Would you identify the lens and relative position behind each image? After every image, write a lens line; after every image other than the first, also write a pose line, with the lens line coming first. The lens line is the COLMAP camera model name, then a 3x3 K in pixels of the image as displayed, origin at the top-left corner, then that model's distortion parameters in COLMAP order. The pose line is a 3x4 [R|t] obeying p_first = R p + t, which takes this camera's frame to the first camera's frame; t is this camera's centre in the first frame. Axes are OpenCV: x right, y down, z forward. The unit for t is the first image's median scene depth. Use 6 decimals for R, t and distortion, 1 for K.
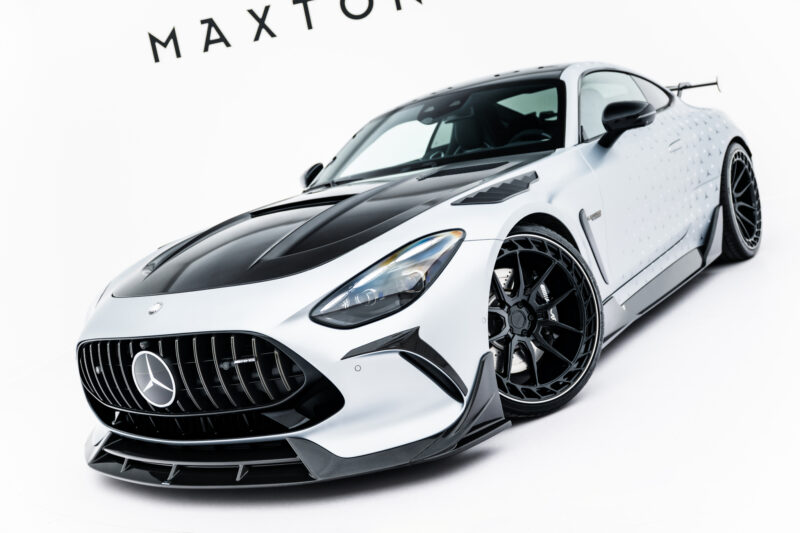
lens RADIAL K [[918.9, 0, 400.0], [0, 918.9, 266.5], [0, 0, 1]] dist [0.005541, 0.006064]
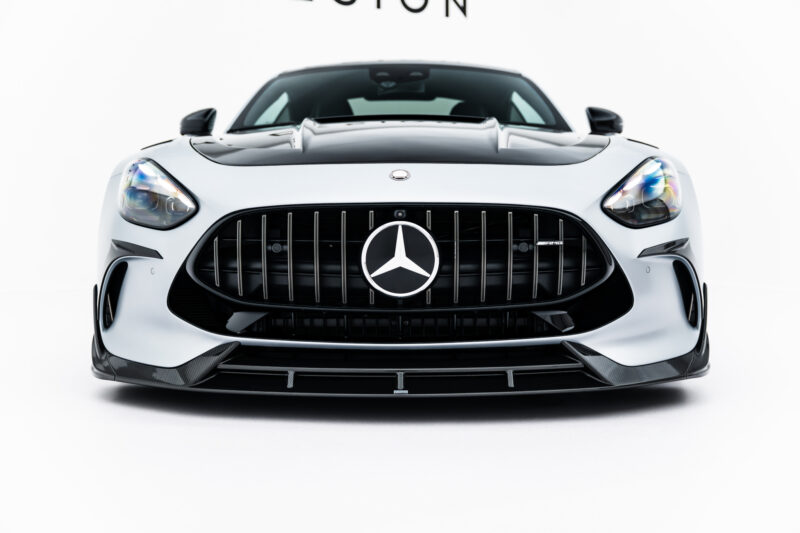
lens RADIAL K [[1000.3, 0, 400.0], [0, 1000.3, 266.5], [0, 0, 1]] dist [-0.004915, -0.002799]
pose [[0.811880, 0.159071, 0.561736, -0.764413], [-0.087885, 0.984501, -0.151767, 0.264306], [-0.577172, 0.073848, 0.813277, 0.304088]]
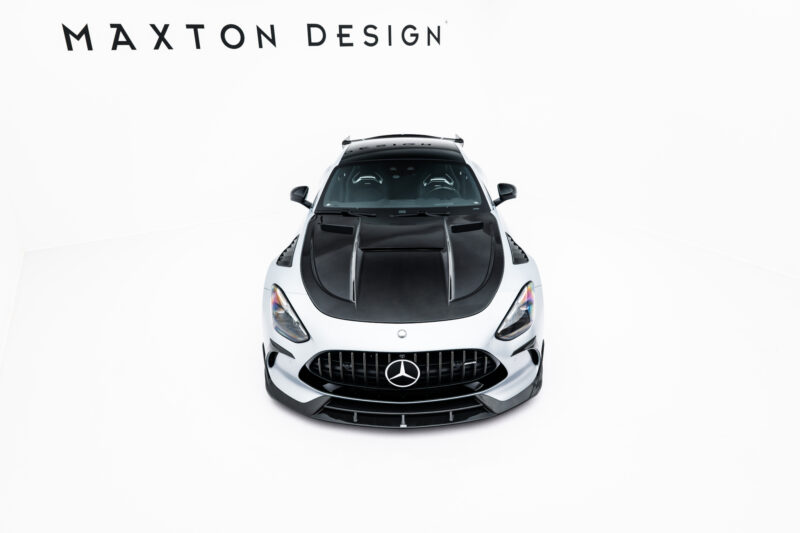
lens RADIAL K [[520.1, 0, 400.0], [0, 520.1, 266.5], [0, 0, 1]] dist [0.001484, 0.002250]
pose [[0.817102, -0.045890, 0.574664, -0.849409], [-0.079331, 0.978393, 0.190929, -0.271423], [-0.571009, -0.201598, 0.795806, 0.254917]]
